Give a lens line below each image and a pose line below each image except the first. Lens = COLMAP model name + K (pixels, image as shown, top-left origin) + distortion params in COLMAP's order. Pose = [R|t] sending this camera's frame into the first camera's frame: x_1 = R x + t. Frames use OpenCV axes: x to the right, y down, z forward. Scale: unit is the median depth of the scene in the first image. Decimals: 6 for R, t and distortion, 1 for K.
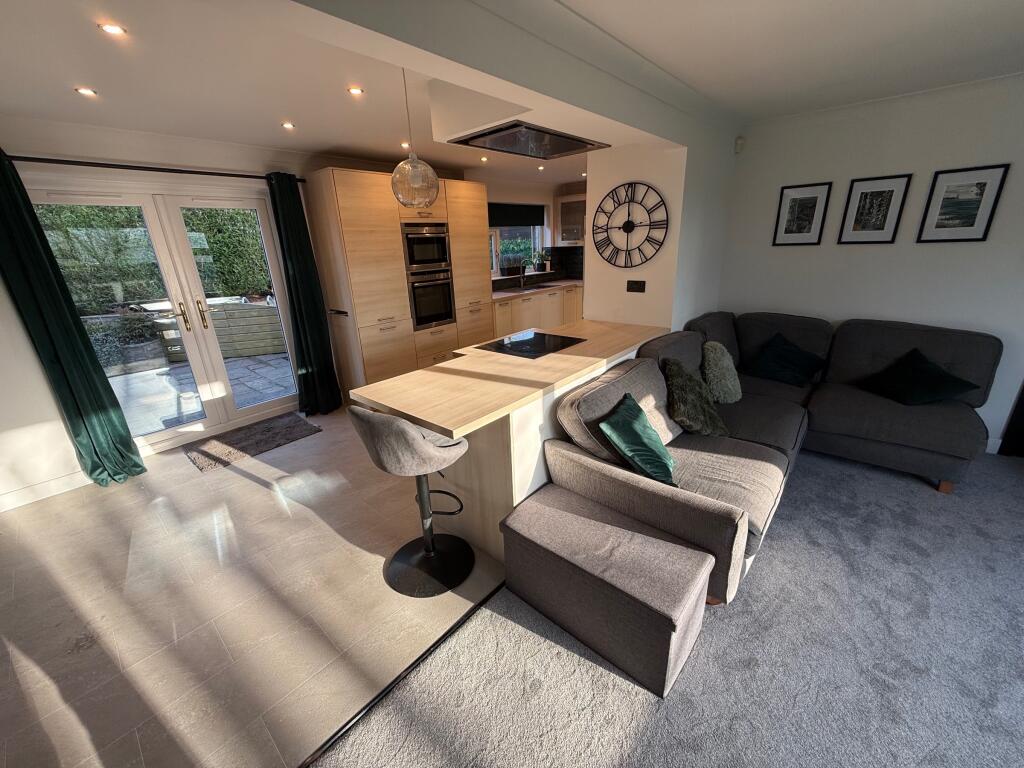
lens RADIAL K [[406.3, 0, 511.0], [0, 406.3, 385.4], [0, 0, 1]] dist [-0.002741, 0.001563]
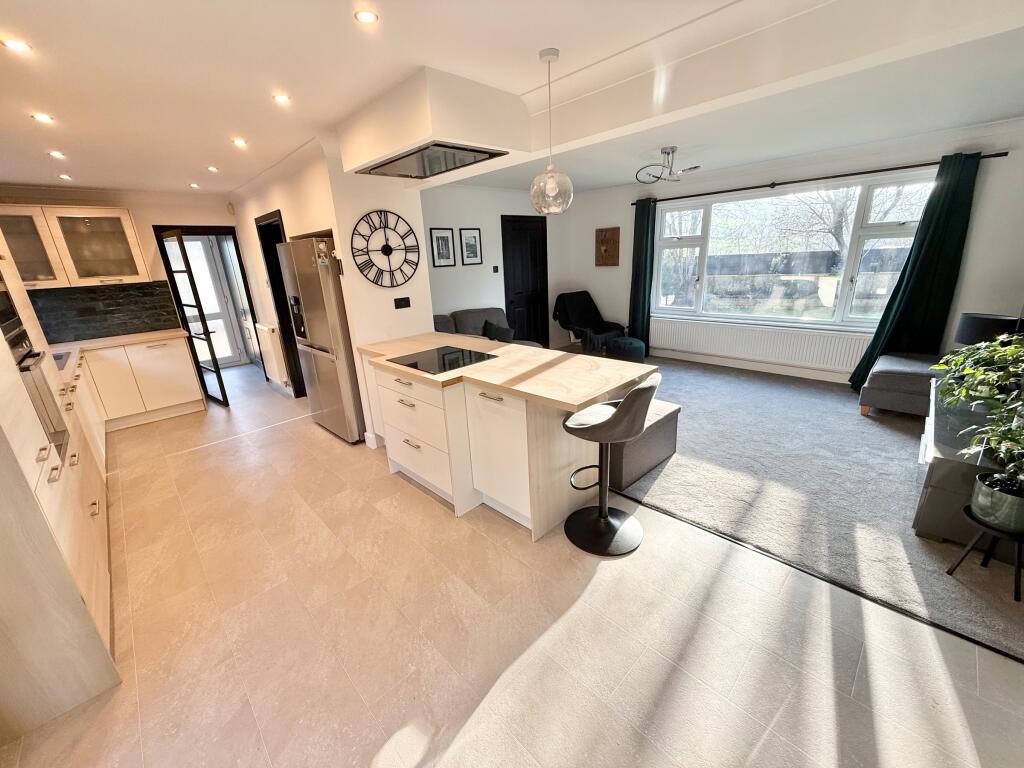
lens RADIAL K [[406.3, 0, 511.3], [0, 406.3, 382.3], [0, 0, 1]] dist [-0.002741, 0.001563]
pose [[0.080295, -0.264583, 0.961014, -0.721556], [0.374610, 0.901459, 0.216886, -0.160801], [-0.923699, 0.342591, 0.171498, 0.552446]]
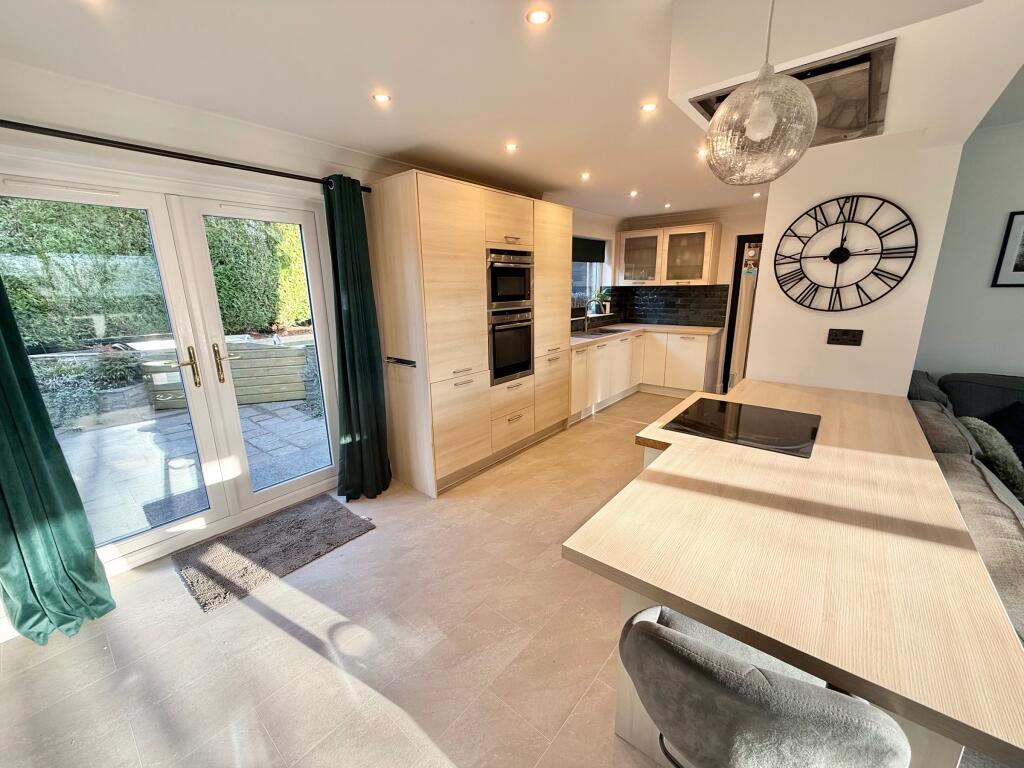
lens RADIAL K [[406.3, 0, 509.8], [0, 406.3, 385.1], [0, 0, 1]] dist [-0.002741, 0.001563]
pose [[0.999410, 0.015545, 0.030641, -0.276117], [-0.012521, 0.995251, -0.096532, -0.074960], [-0.031996, 0.096092, 0.994858, 0.285258]]
